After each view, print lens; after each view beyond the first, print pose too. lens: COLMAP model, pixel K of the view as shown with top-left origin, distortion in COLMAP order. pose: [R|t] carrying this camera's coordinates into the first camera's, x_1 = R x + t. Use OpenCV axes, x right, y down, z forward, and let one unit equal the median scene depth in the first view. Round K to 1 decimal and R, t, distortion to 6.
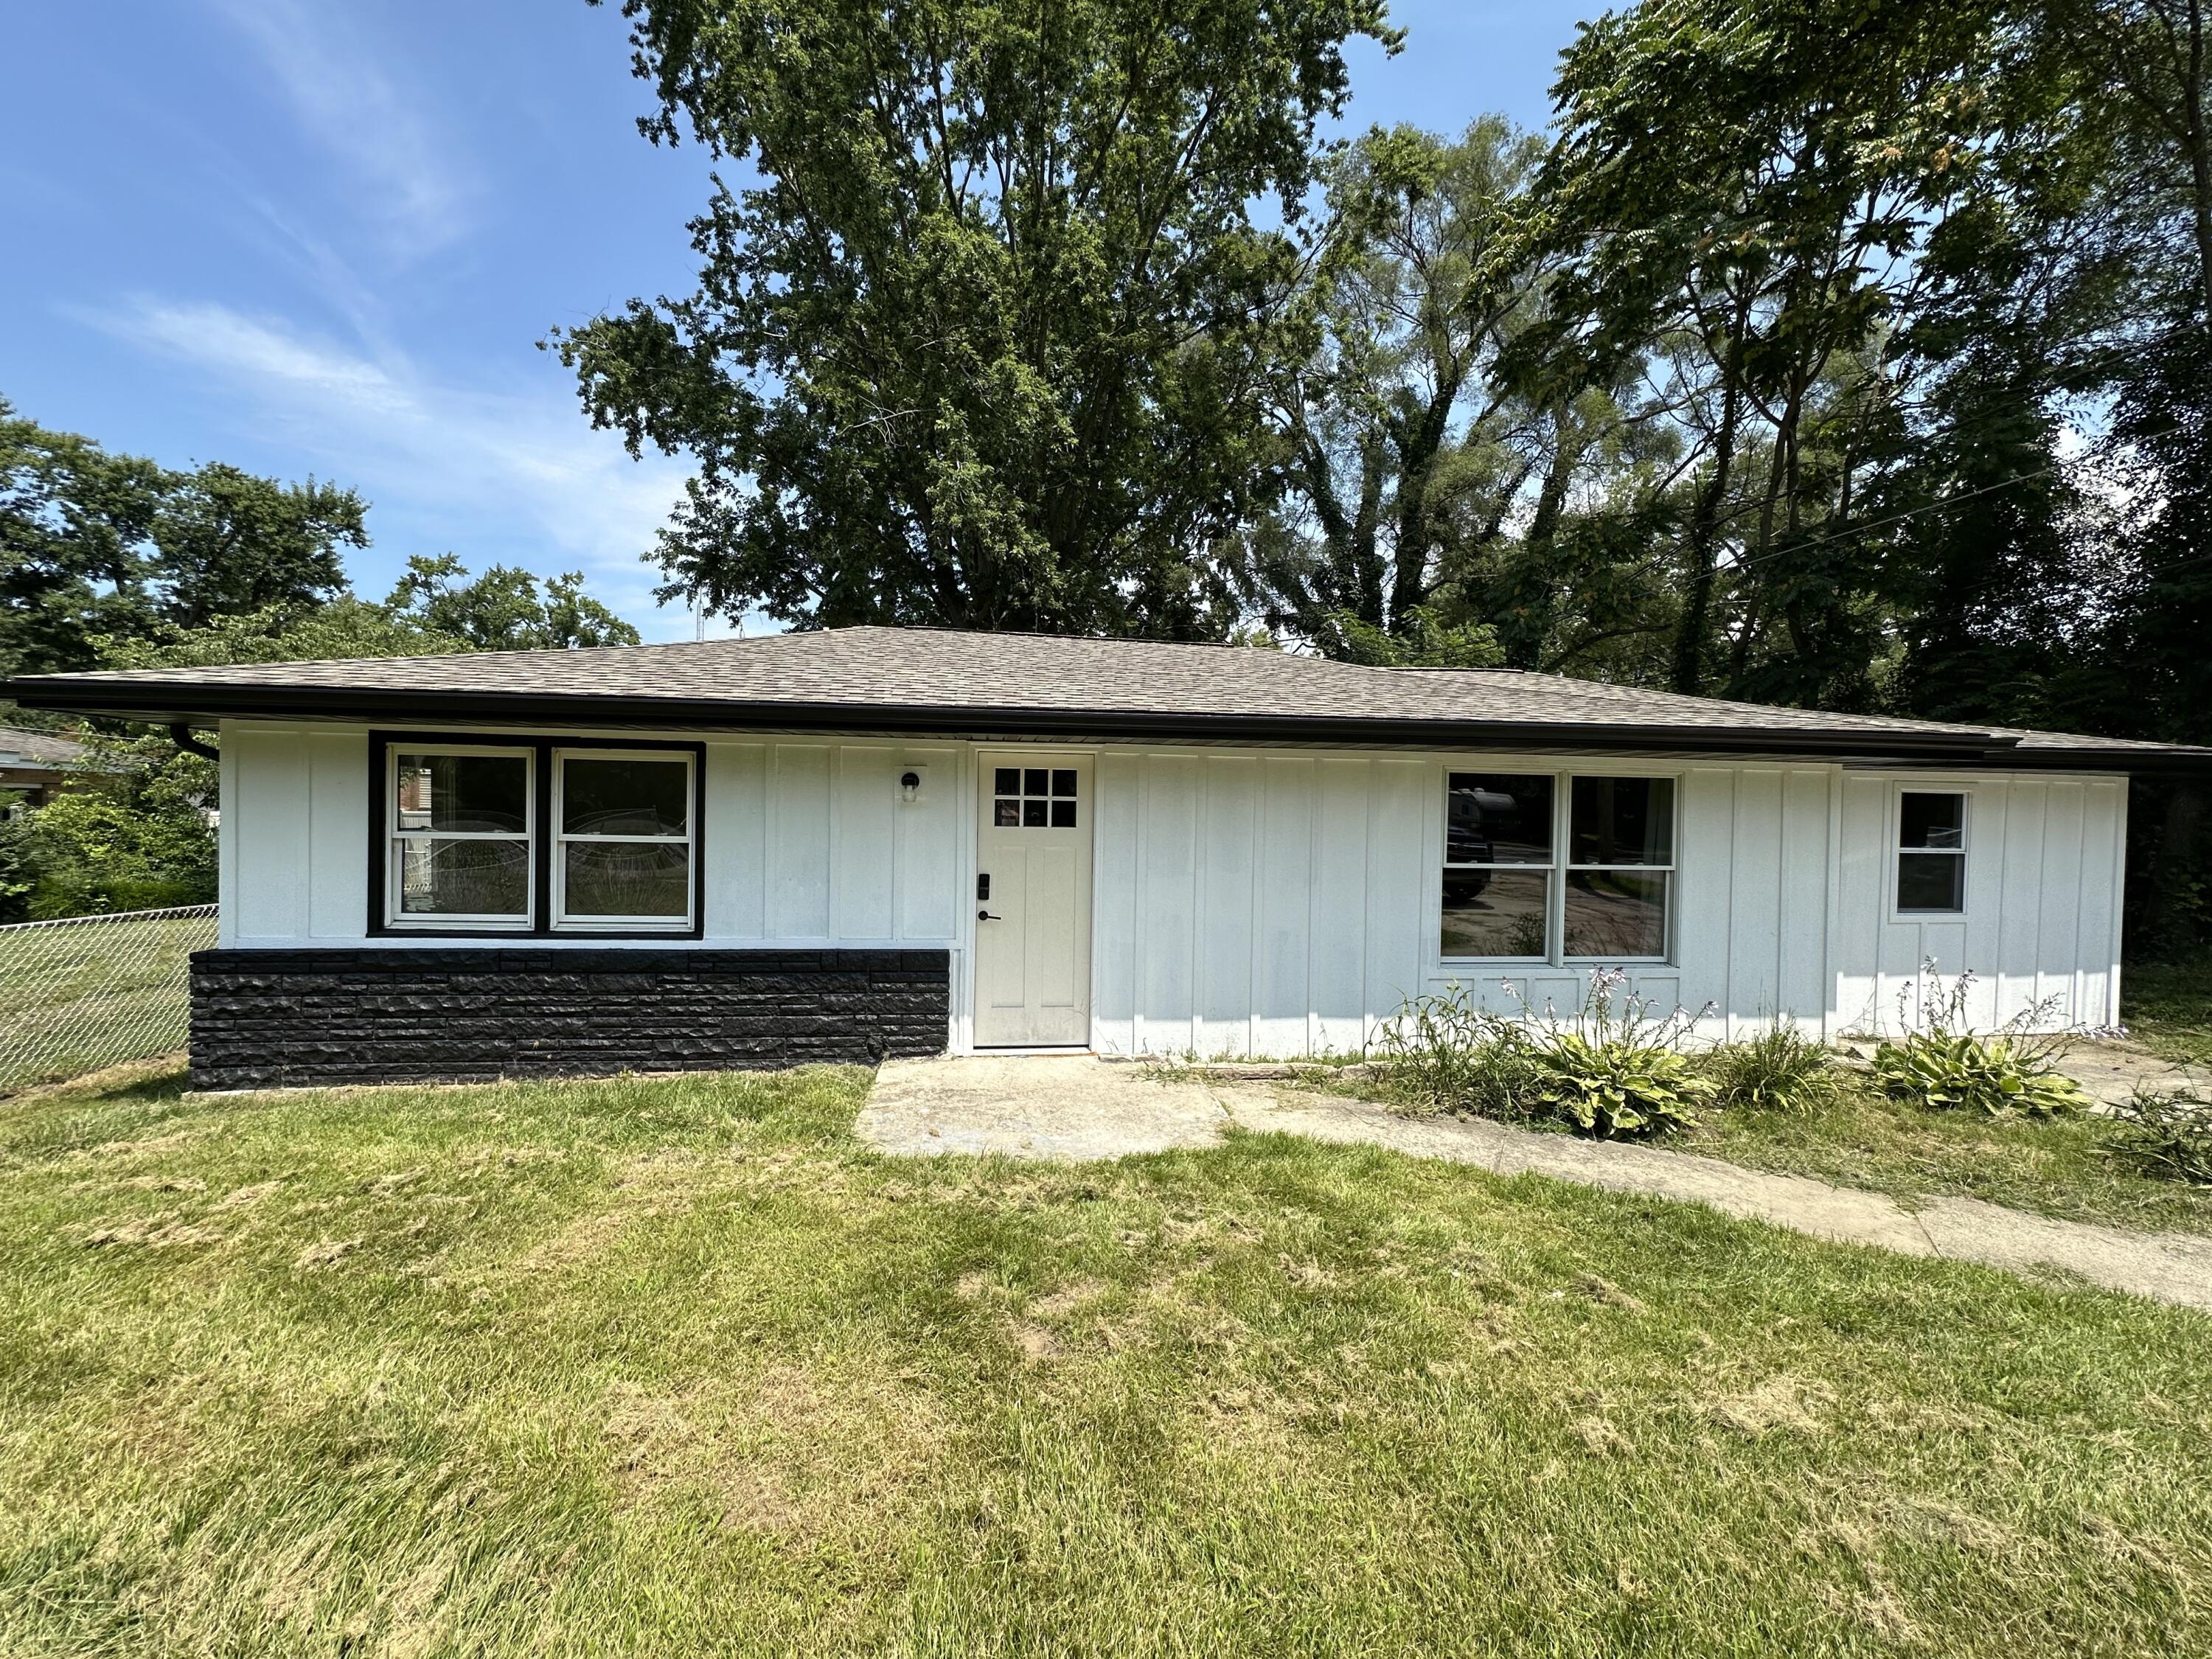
lens RADIAL K [[884.3, 0, 1106.0], [0, 884.3, 829.5], [0, 0, 1]] dist [-0.000944, 0.000024]
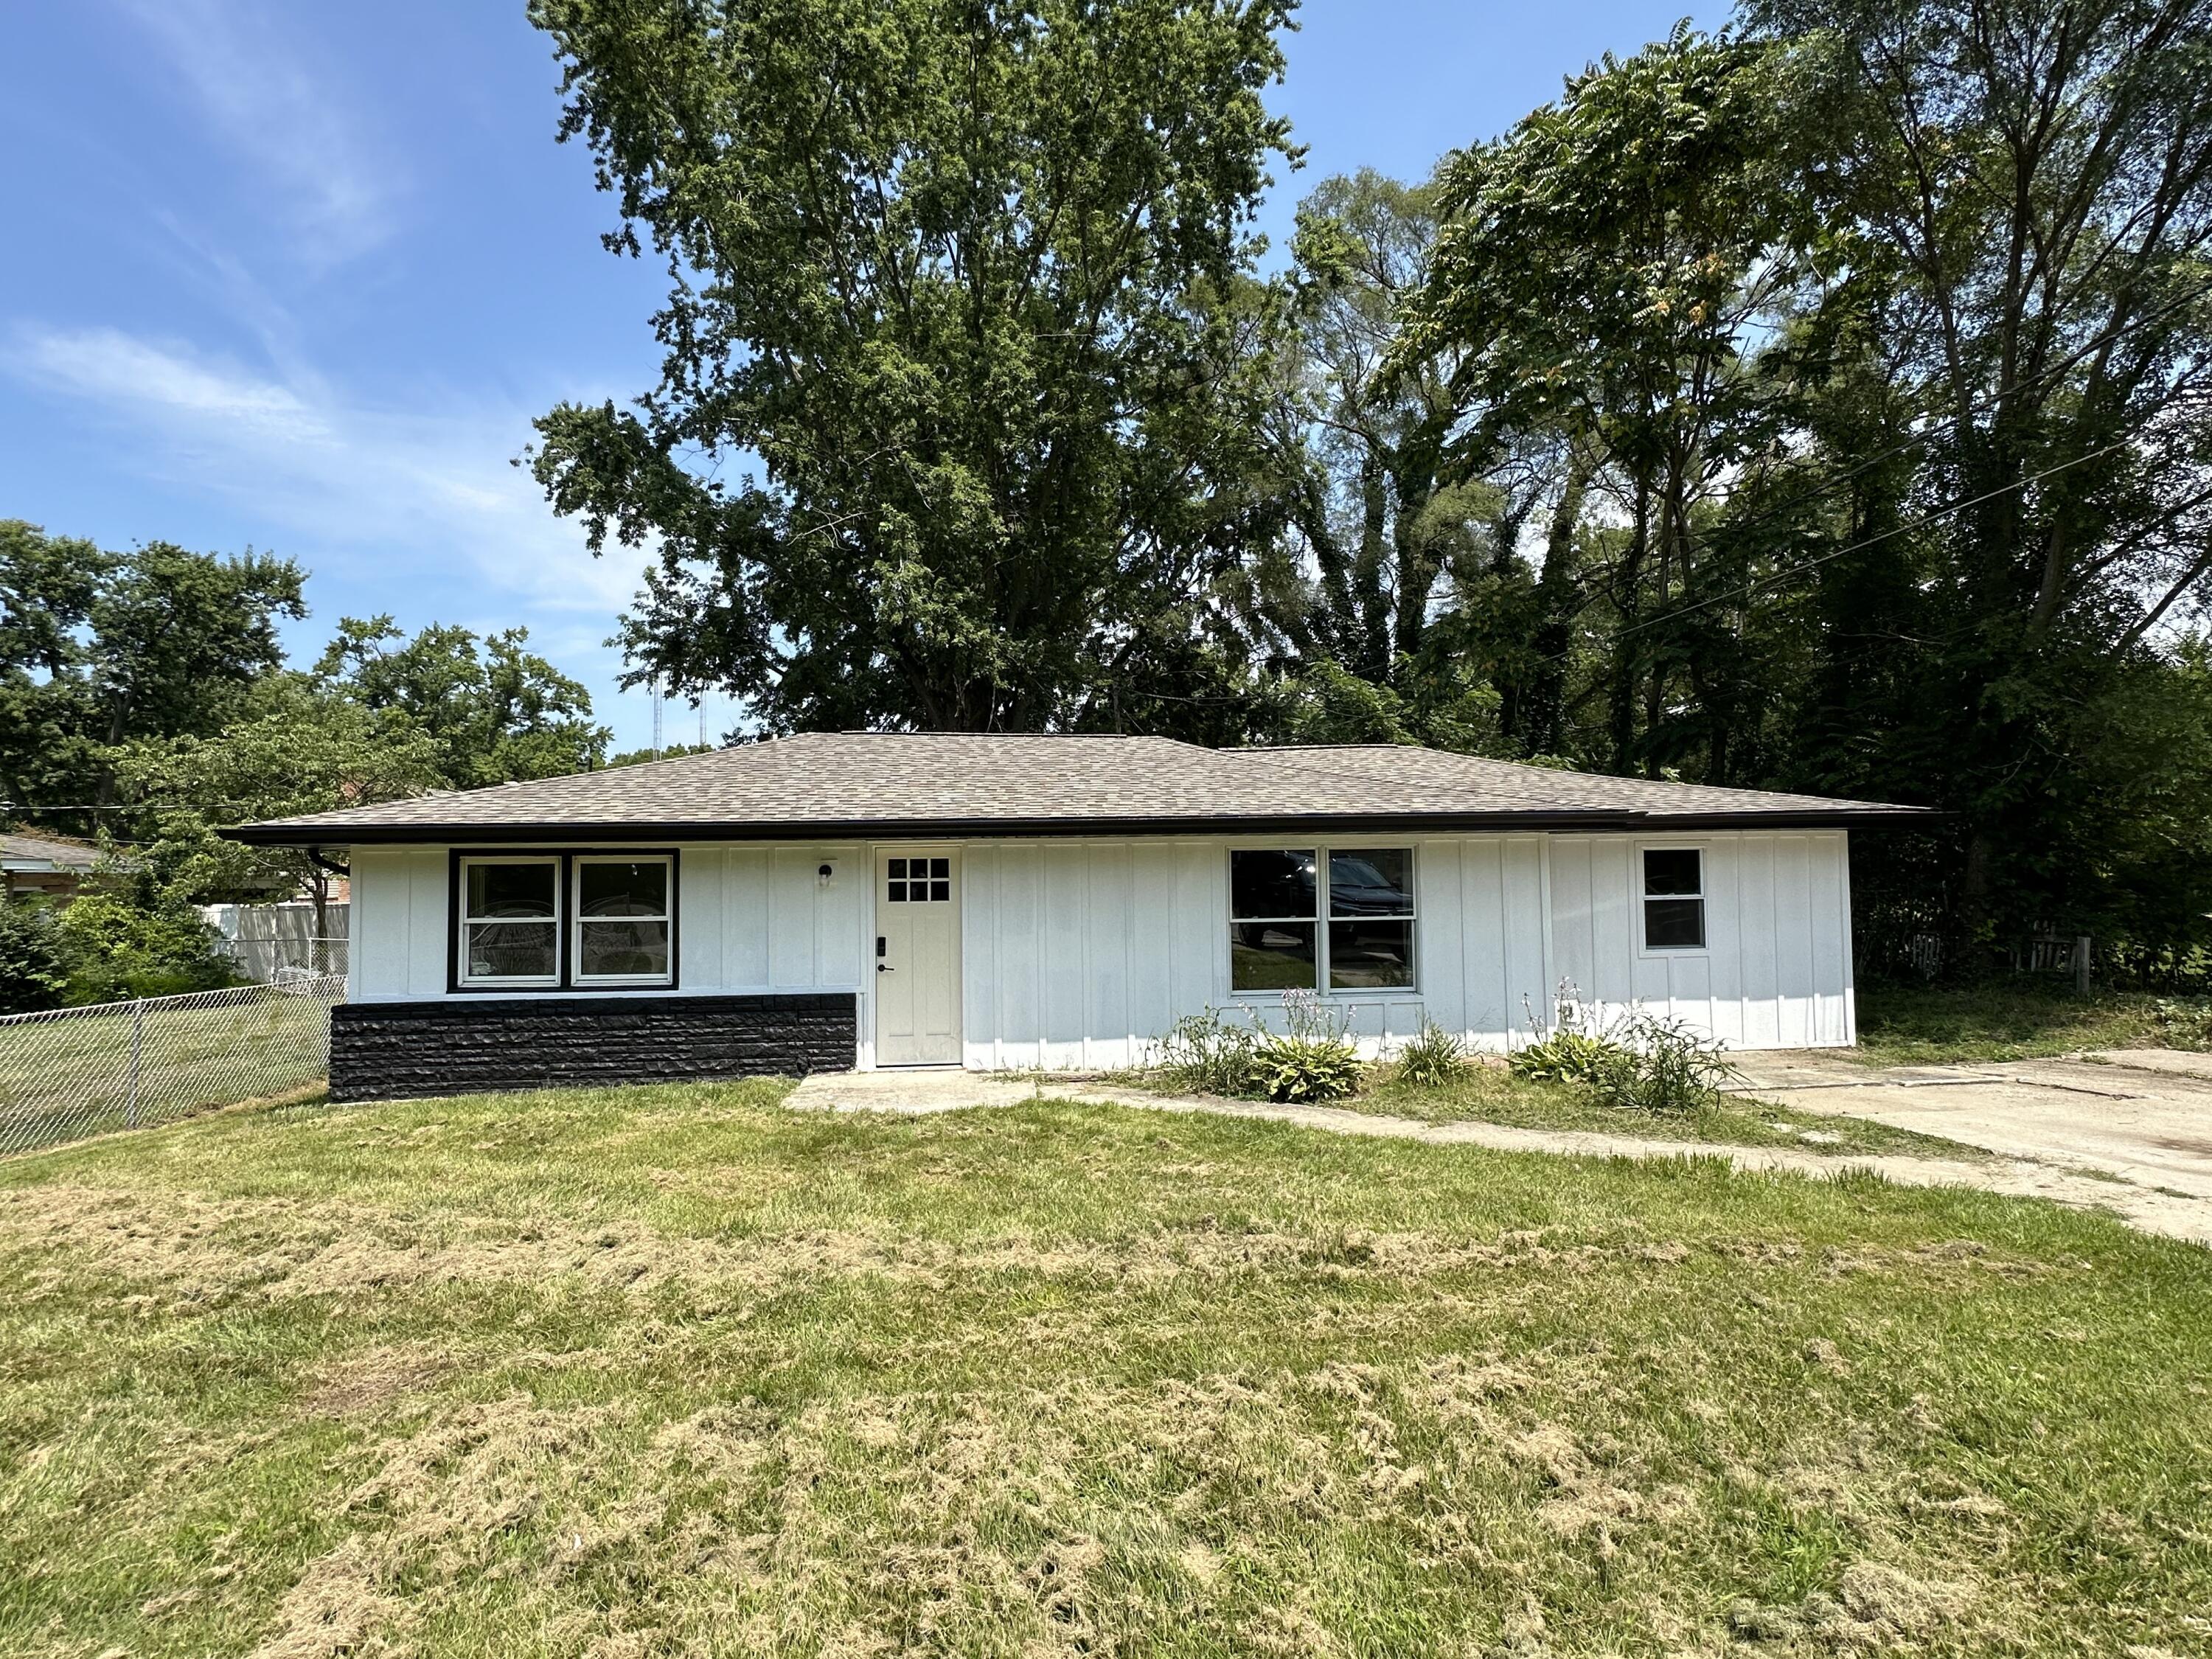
lens RADIAL K [[1085.9, 0, 1106.0], [0, 1085.9, 829.5], [0, 0, 1]] dist [0.000045, -0.000948]
pose [[0.998819, -0.033292, -0.035374, 0.087283], [0.031022, 0.997539, -0.062875, 0.000333], [0.037380, 0.061703, 0.997394, -0.212777]]
